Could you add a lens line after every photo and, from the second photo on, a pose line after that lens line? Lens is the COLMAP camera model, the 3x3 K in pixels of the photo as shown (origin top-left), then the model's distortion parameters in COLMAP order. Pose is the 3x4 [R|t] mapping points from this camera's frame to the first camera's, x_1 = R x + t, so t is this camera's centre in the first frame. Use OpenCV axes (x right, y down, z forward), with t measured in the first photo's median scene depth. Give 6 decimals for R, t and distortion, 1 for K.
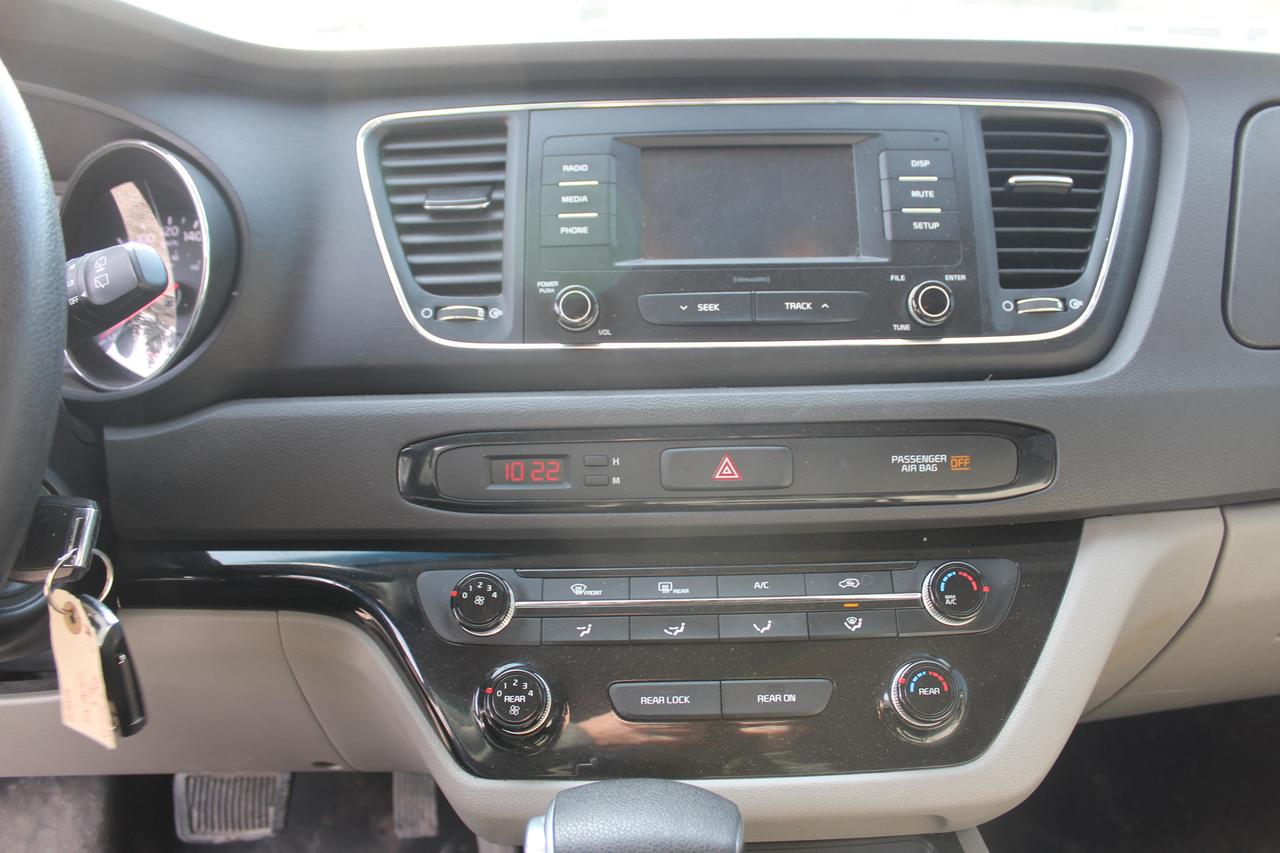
lens RADIAL K [[1074.0, 0, 640.0], [0, 1074.0, 426.5], [0, 0, 1]] dist [-0.131115, 0.012295]
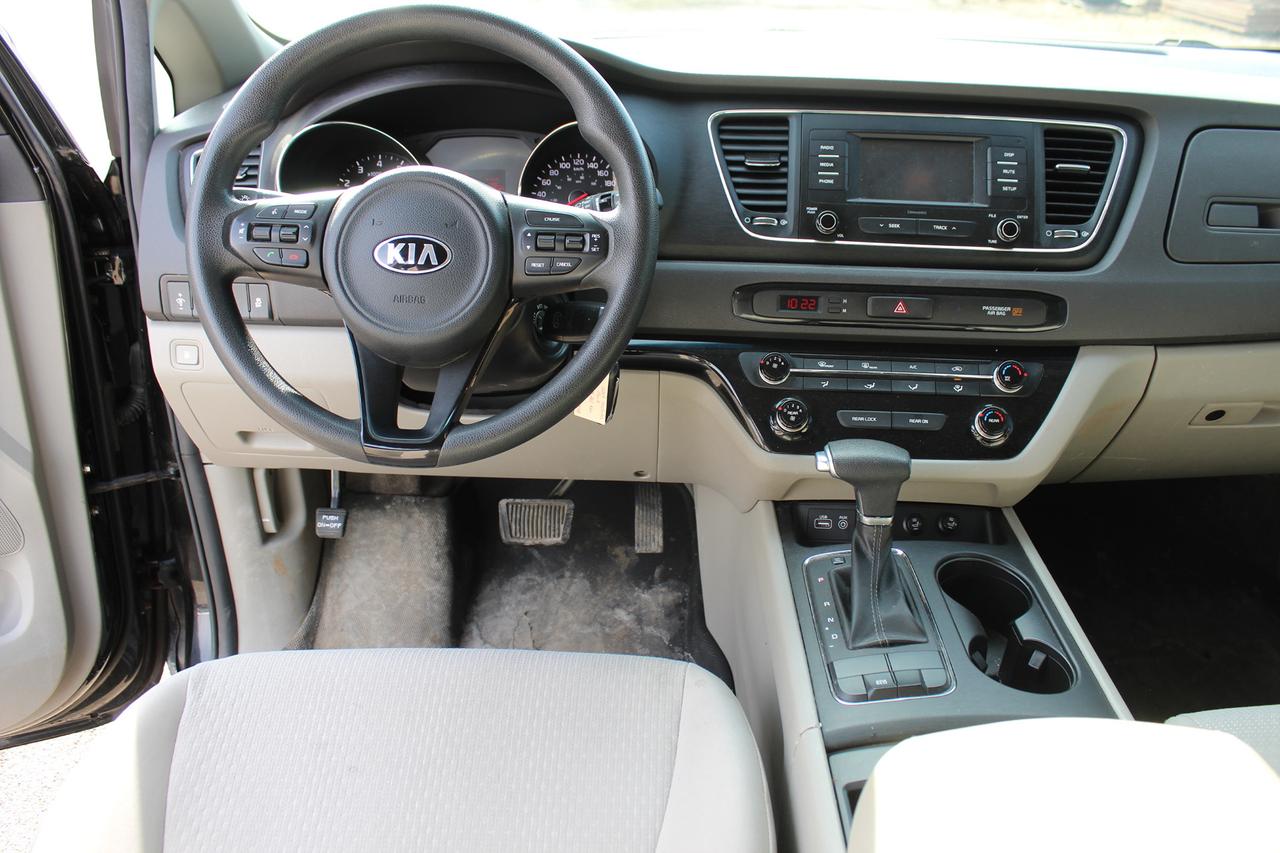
lens RADIAL K [[1074.0, 0, 640.0], [0, 1074.0, 426.5], [0, 0, 1]] dist [-0.131115, 0.012295]
pose [[0.996829, 0.056011, -0.056529, -0.264802], [-0.049284, 0.992248, 0.114082, 0.053606], [0.062481, -0.110934, 0.991862, -0.974980]]
